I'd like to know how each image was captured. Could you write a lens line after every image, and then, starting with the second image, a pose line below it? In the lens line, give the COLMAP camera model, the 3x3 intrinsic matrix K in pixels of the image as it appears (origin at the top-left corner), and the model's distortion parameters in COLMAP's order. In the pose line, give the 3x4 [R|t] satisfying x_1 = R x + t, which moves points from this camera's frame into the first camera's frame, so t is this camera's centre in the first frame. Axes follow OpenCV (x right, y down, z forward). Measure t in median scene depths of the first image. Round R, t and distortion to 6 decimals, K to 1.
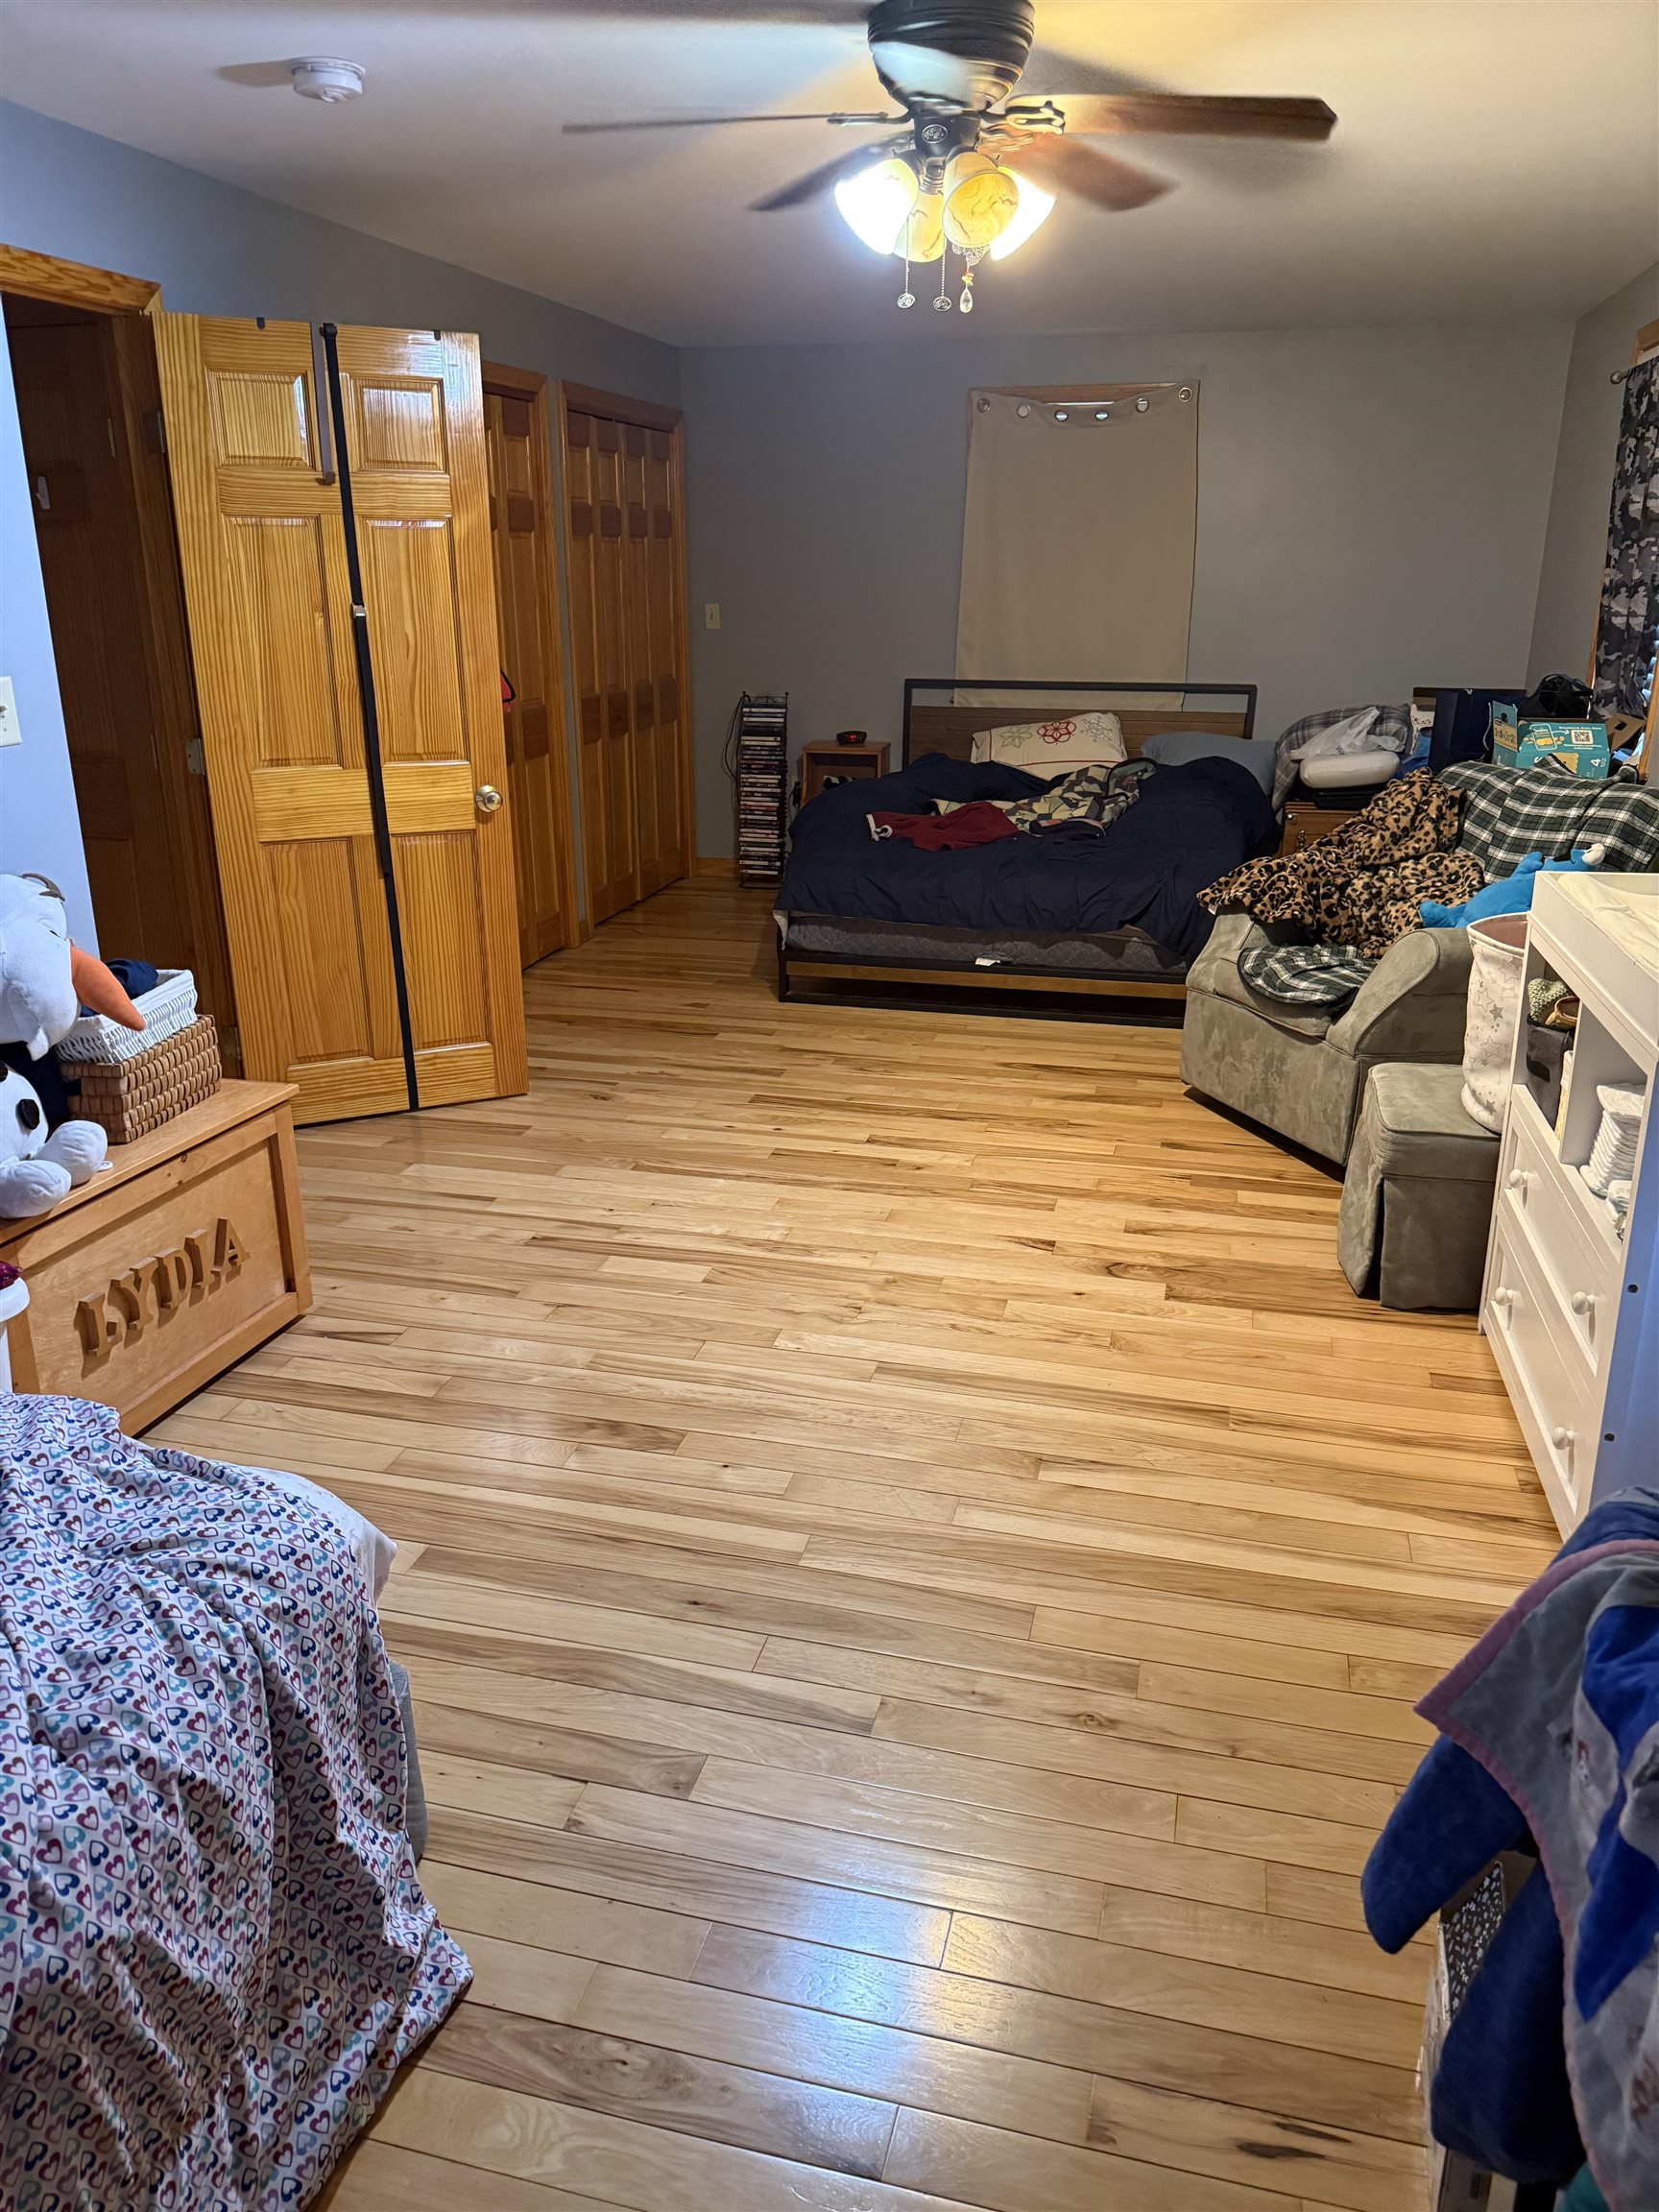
lens RADIAL K [[1503.9, 0, 803.8], [0, 1503.9, 1183.7], [0, 0, 1]] dist [0.035443, -0.133844]
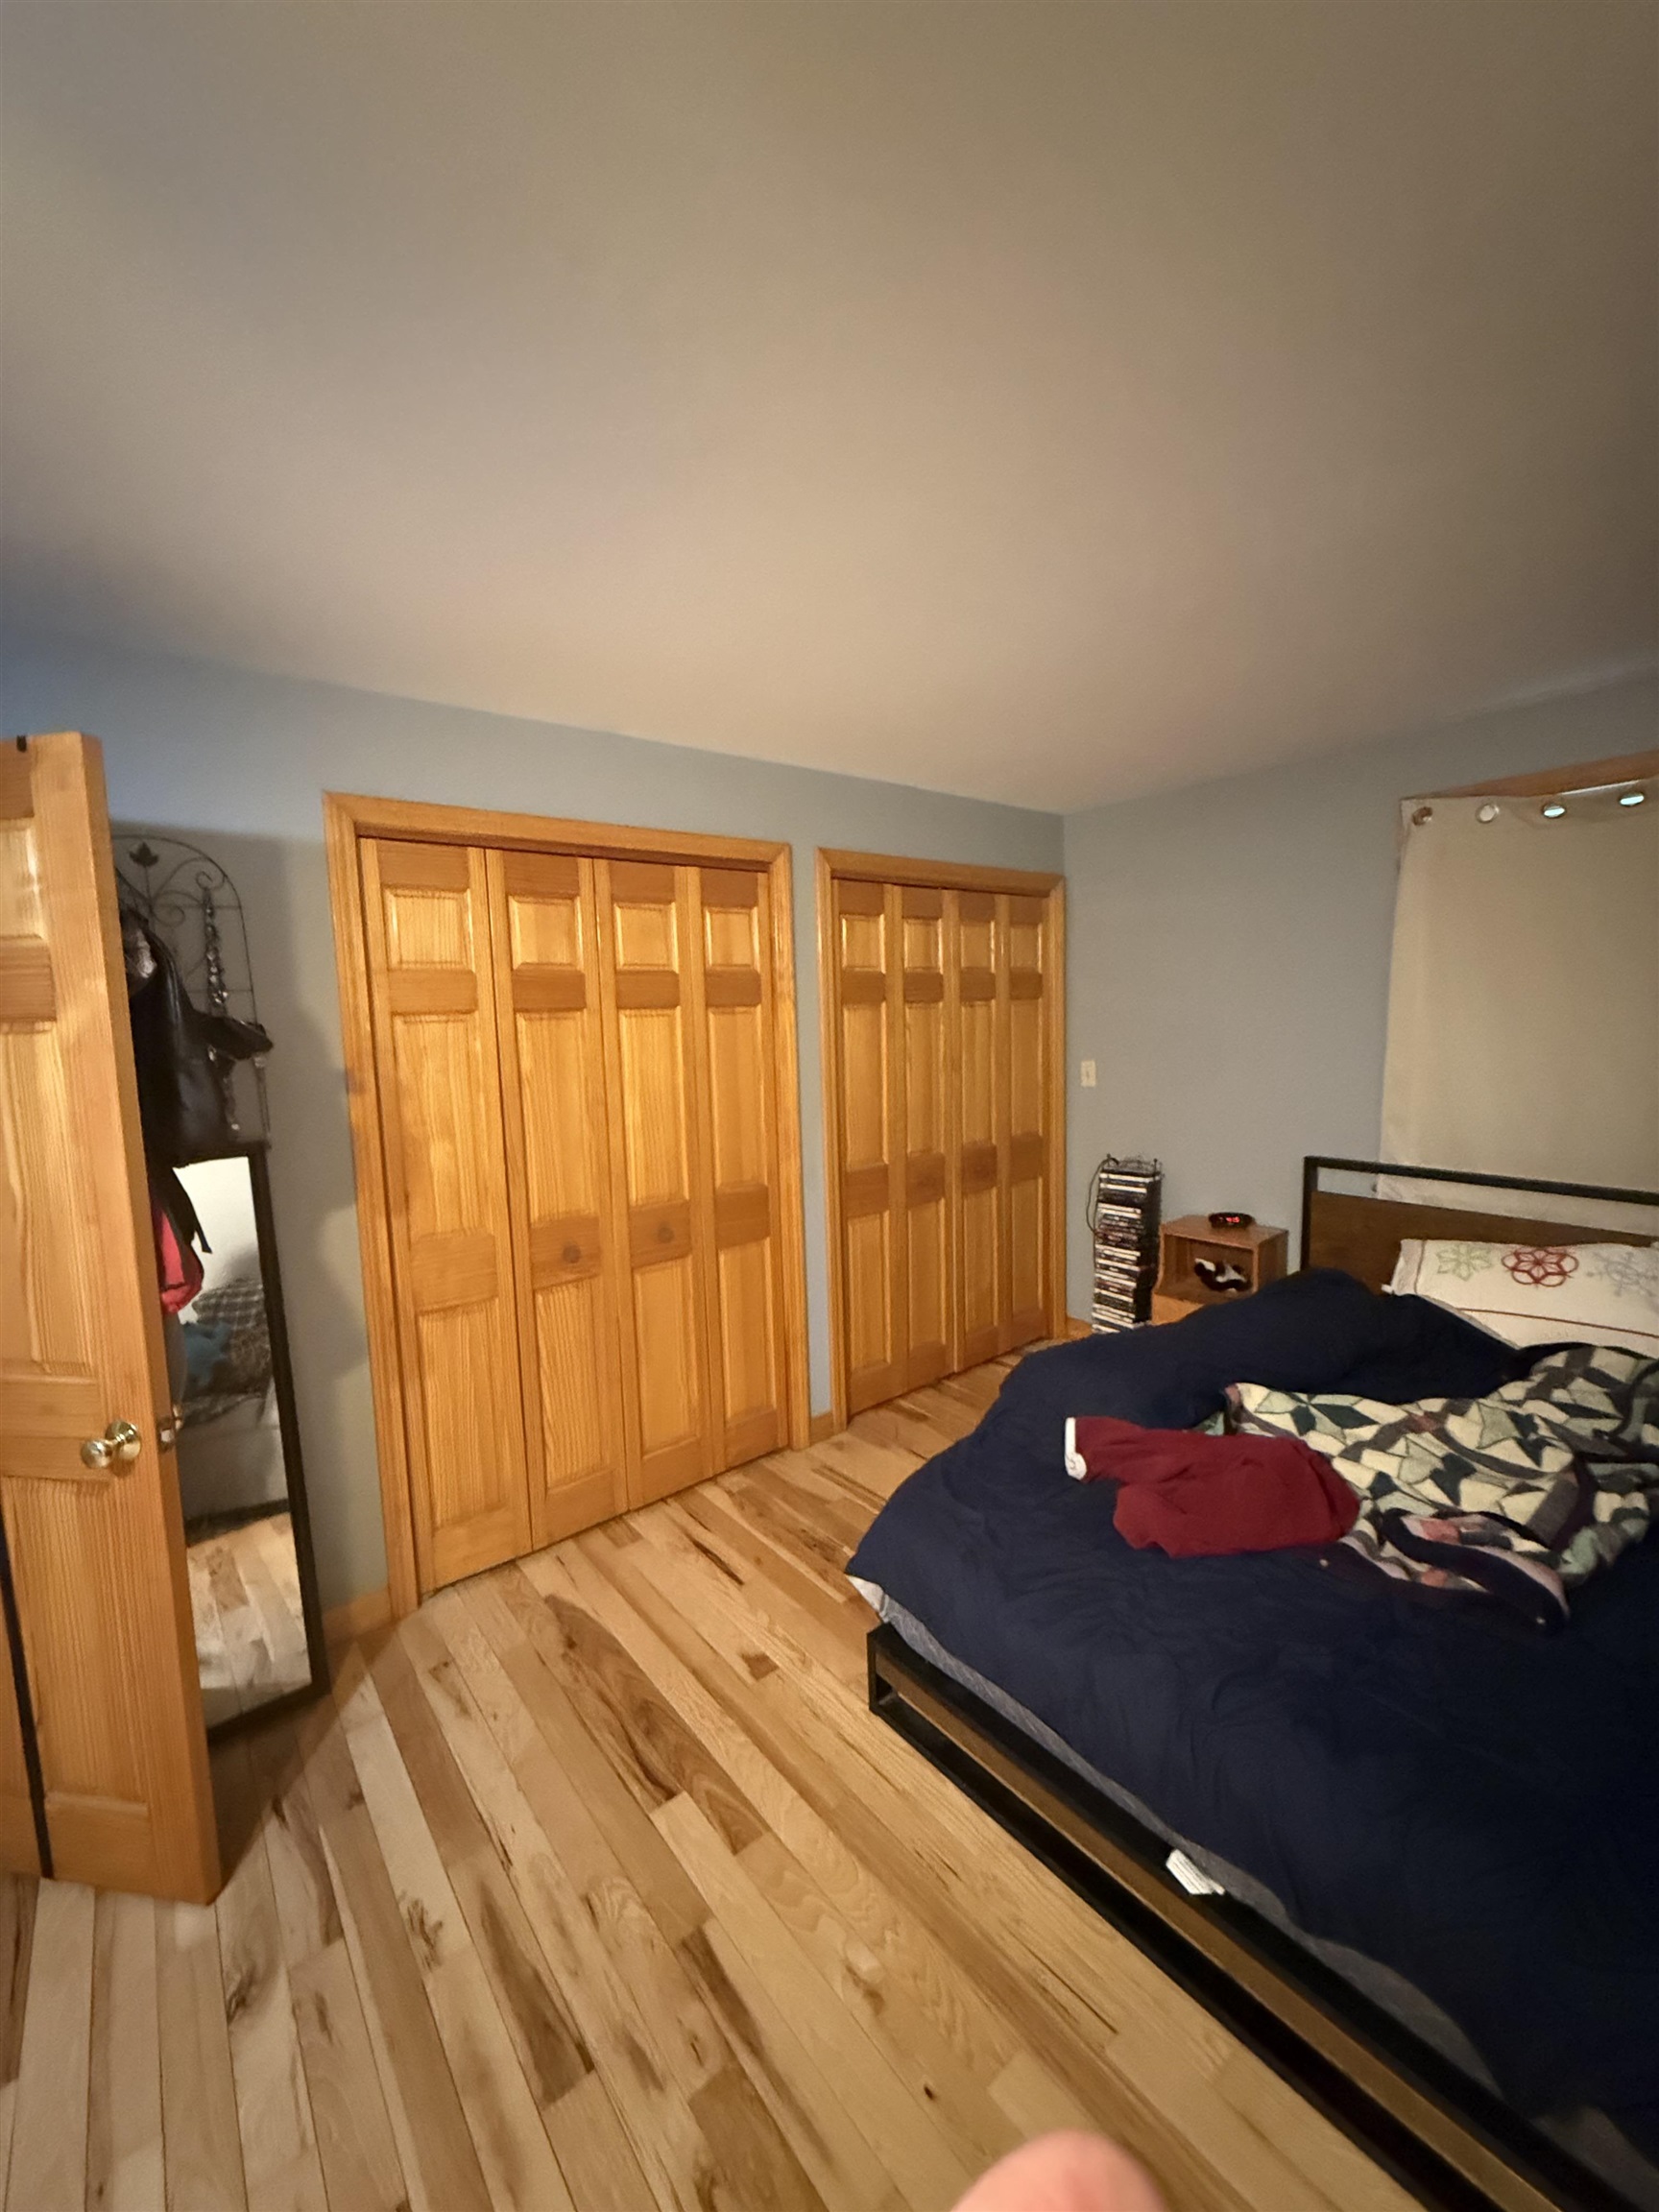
lens RADIAL K [[875.5, 0, 825.2], [0, 875.5, 1104.1], [0, 0, 1]] dist [0.001371, 0.000260]
pose [[0.804808, 0.035510, -0.592472, 0.272662], [-0.194566, 0.958836, -0.206827, -0.442830], [0.560739, 0.281731, 0.778588, 1.013654]]
